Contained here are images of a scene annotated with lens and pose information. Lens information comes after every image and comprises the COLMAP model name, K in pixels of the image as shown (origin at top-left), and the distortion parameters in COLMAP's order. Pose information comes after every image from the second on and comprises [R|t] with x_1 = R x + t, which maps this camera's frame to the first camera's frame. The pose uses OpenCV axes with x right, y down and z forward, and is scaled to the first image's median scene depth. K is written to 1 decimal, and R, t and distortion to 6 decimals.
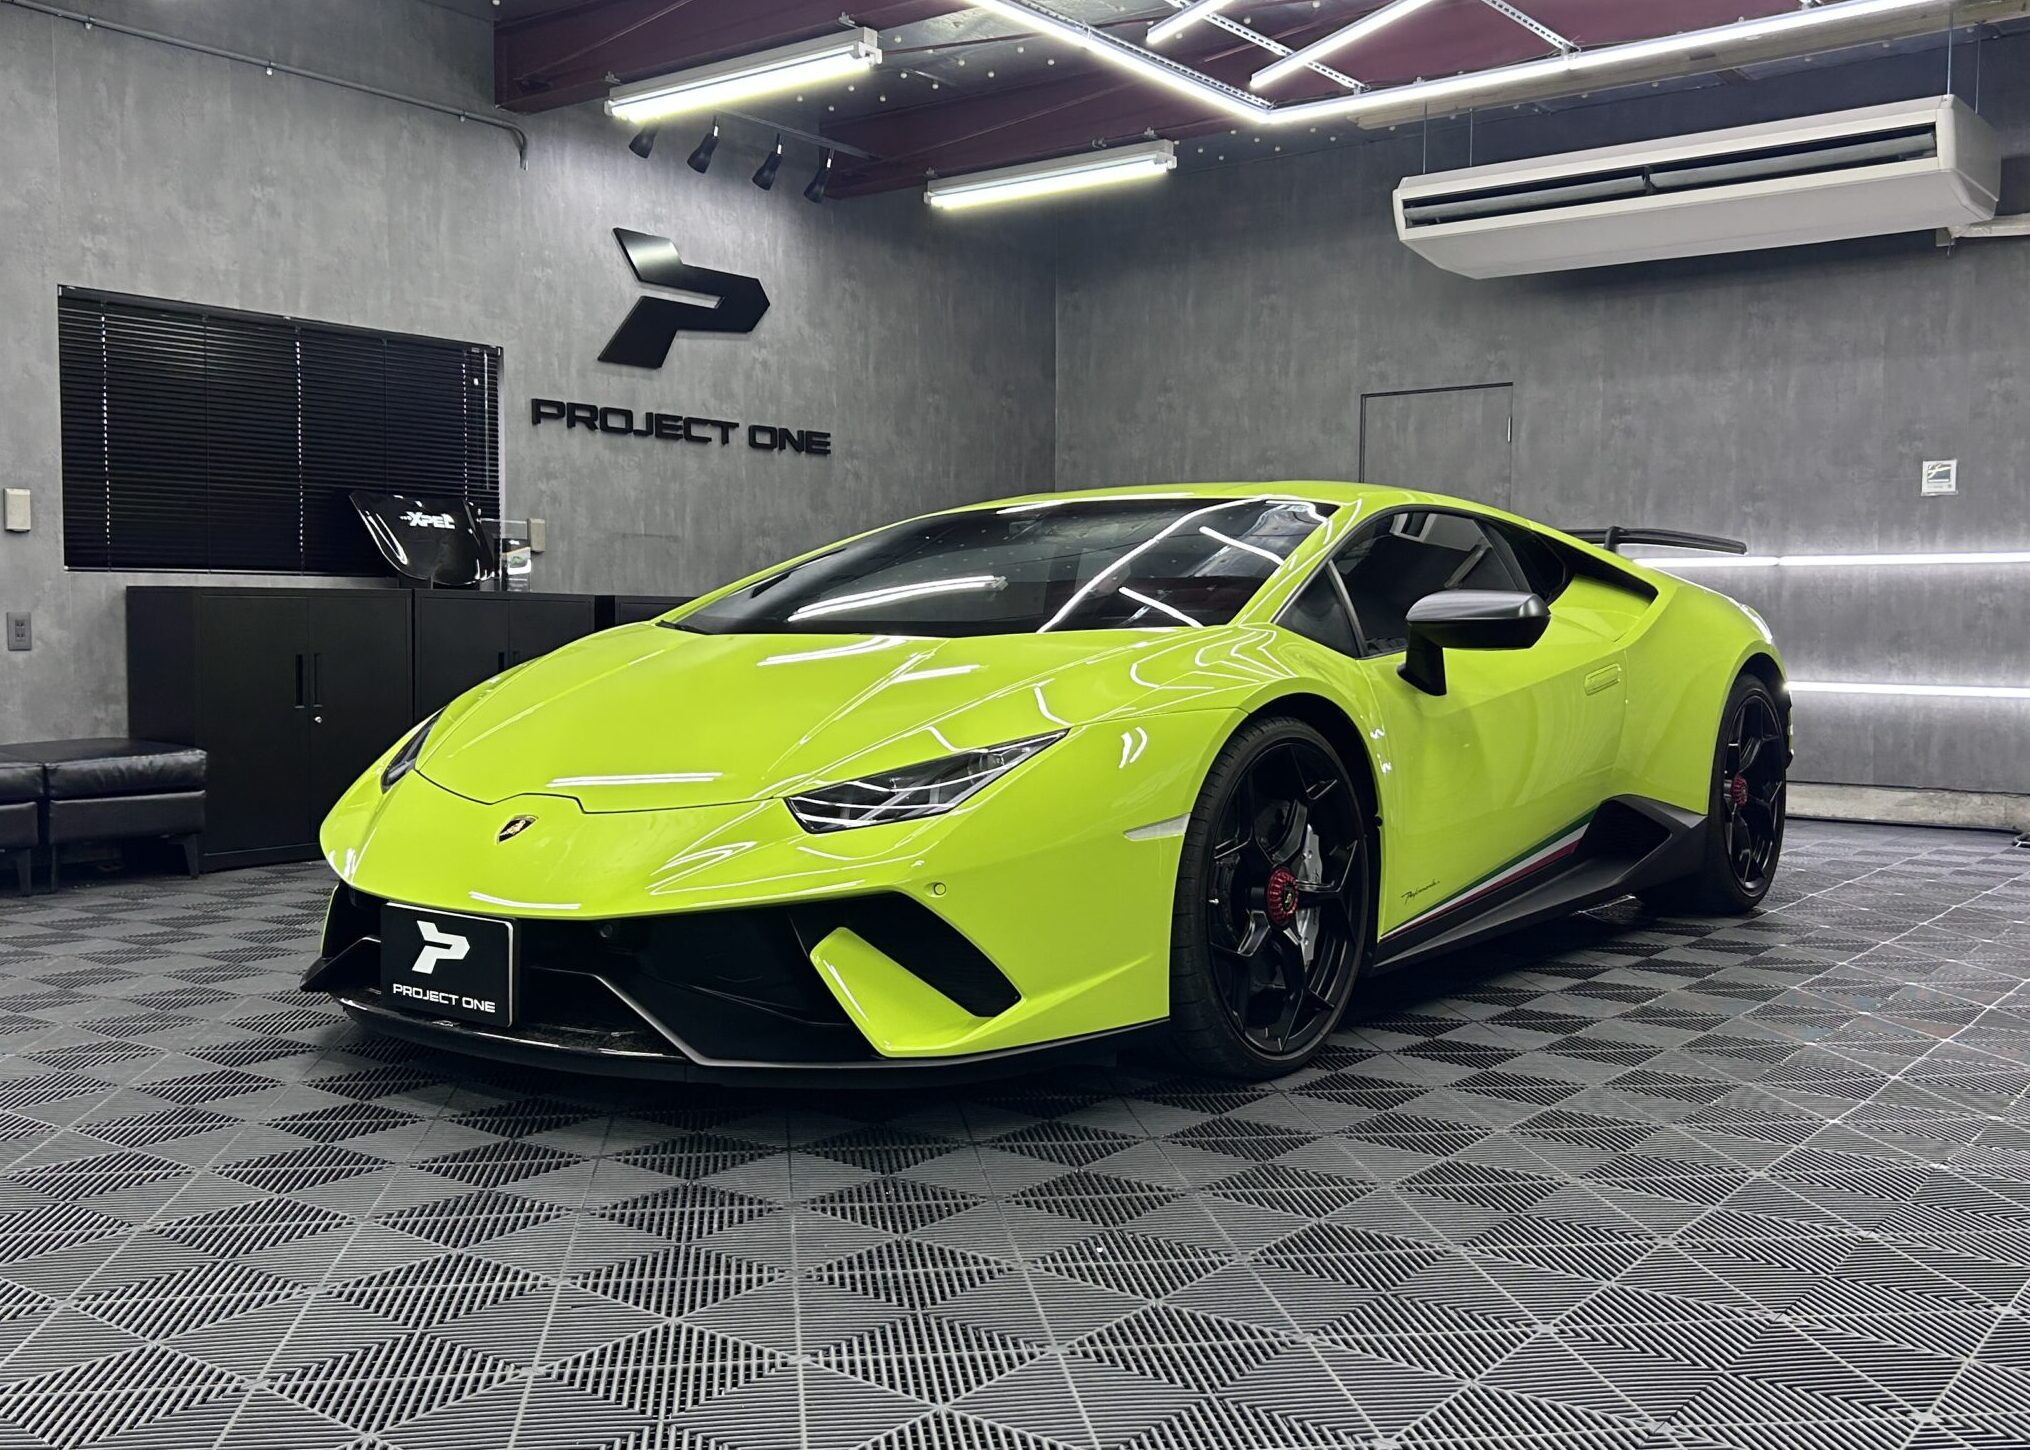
lens RADIAL K [[1913.8, 0, 1011.9], [0, 1913.8, 786.6], [0, 0, 1]] dist [-0.005167, 0.000000]
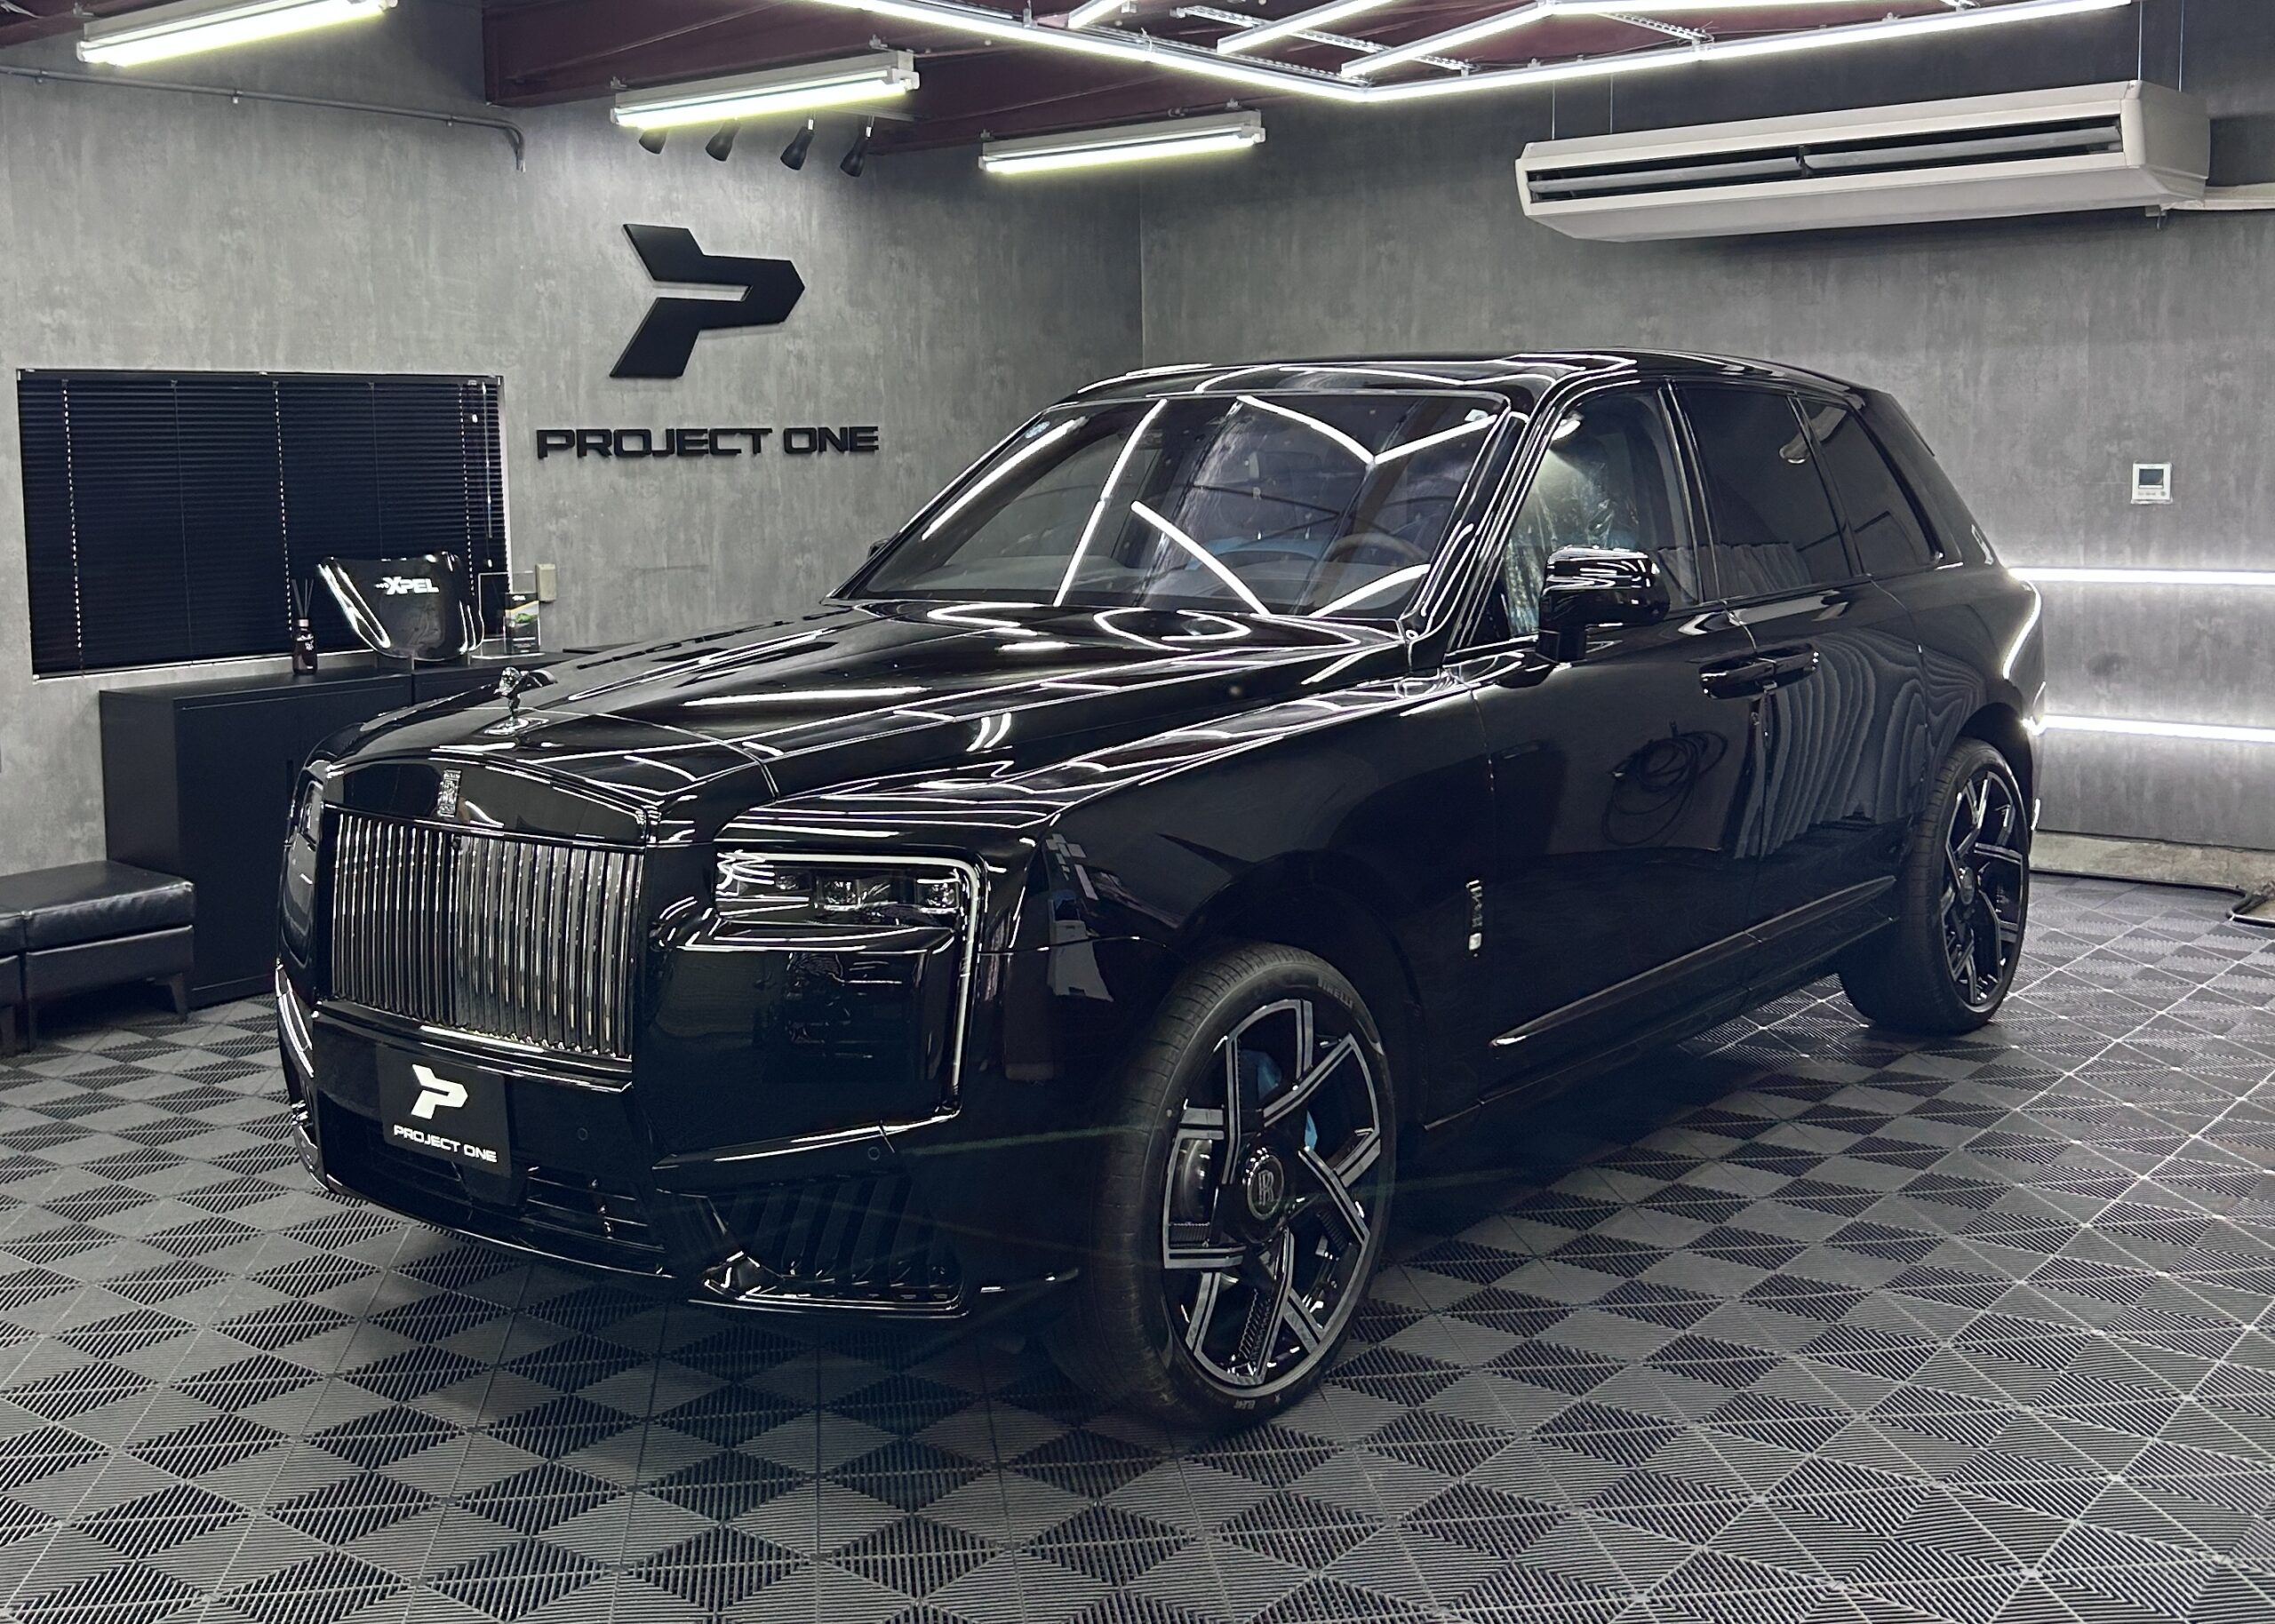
lens RADIAL K [[2472.9, 0, 1087.0], [0, 2472.9, 677.4], [0, 0, 1]] dist [0.000746, 0.000000]
pose [[0.999504, -0.019742, -0.024530, 0.027662], [0.020515, 0.999289, 0.031643, -0.116489], [0.023888, -0.032131, 0.999198, -0.133217]]
